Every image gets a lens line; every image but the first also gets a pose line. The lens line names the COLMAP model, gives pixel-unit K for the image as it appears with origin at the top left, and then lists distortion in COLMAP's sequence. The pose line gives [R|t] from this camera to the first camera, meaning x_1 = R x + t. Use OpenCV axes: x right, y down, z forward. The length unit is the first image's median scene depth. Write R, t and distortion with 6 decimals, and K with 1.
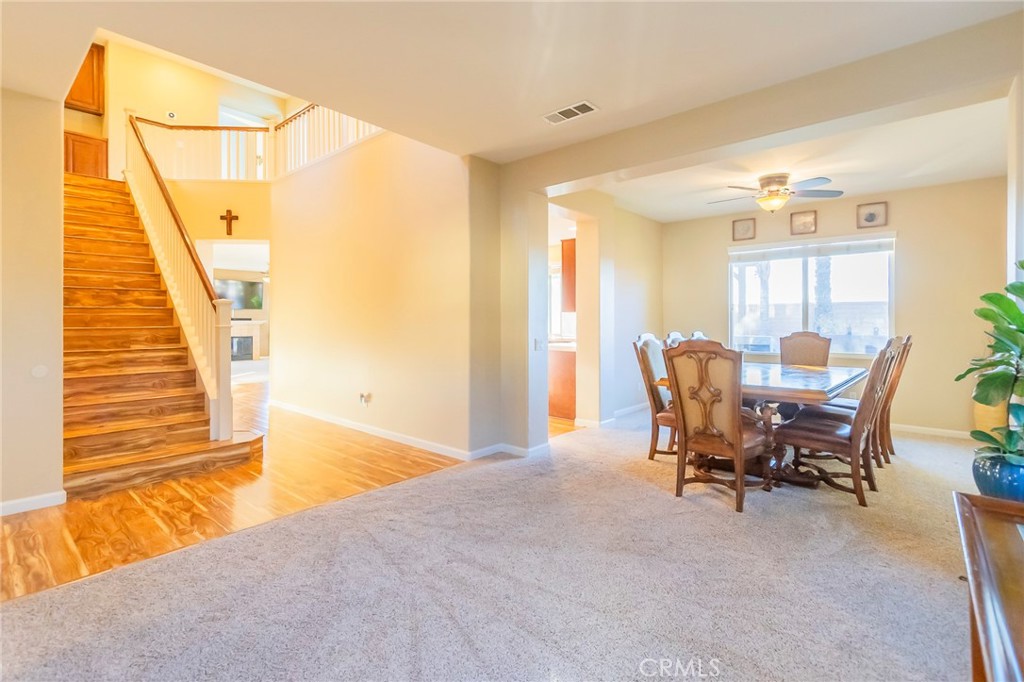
lens RADIAL K [[489.3, 0, 513.6], [0, 489.3, 297.8], [0, 0, 1]] dist [0.002108, 0.000691]
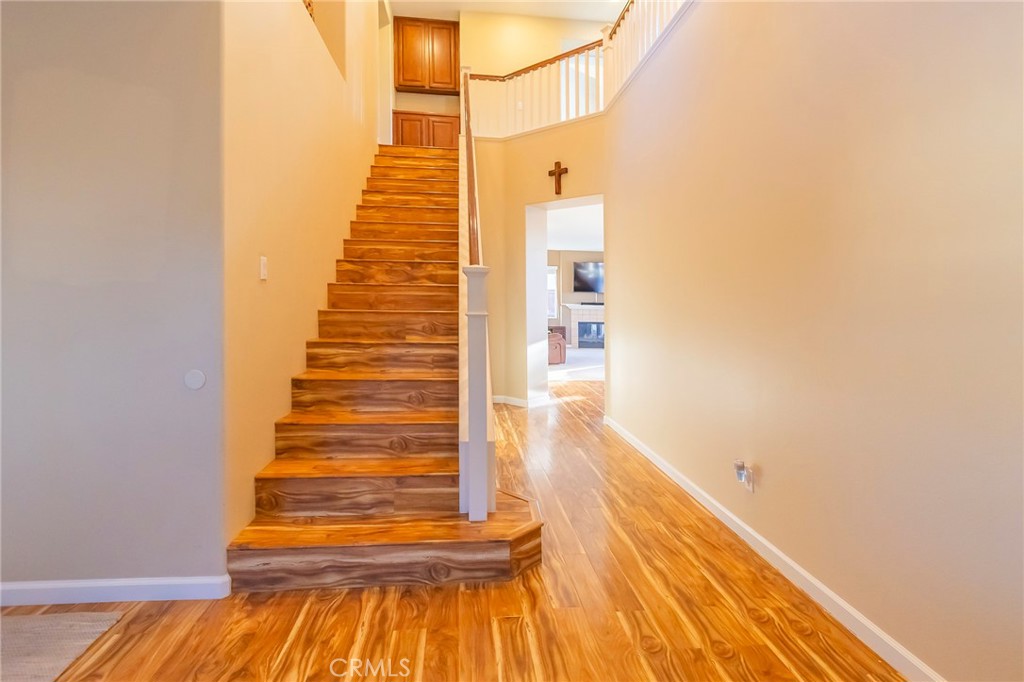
lens RADIAL K [[489.3, 0, 513.6], [0, 489.3, 297.8], [0, 0, 1]] dist [0.002108, 0.000691]
pose [[0.743327, 0.003700, -0.668918, -0.187747], [0.010141, 0.999807, 0.016799, 0.032011], [0.668851, -0.019271, 0.743146, 0.602592]]
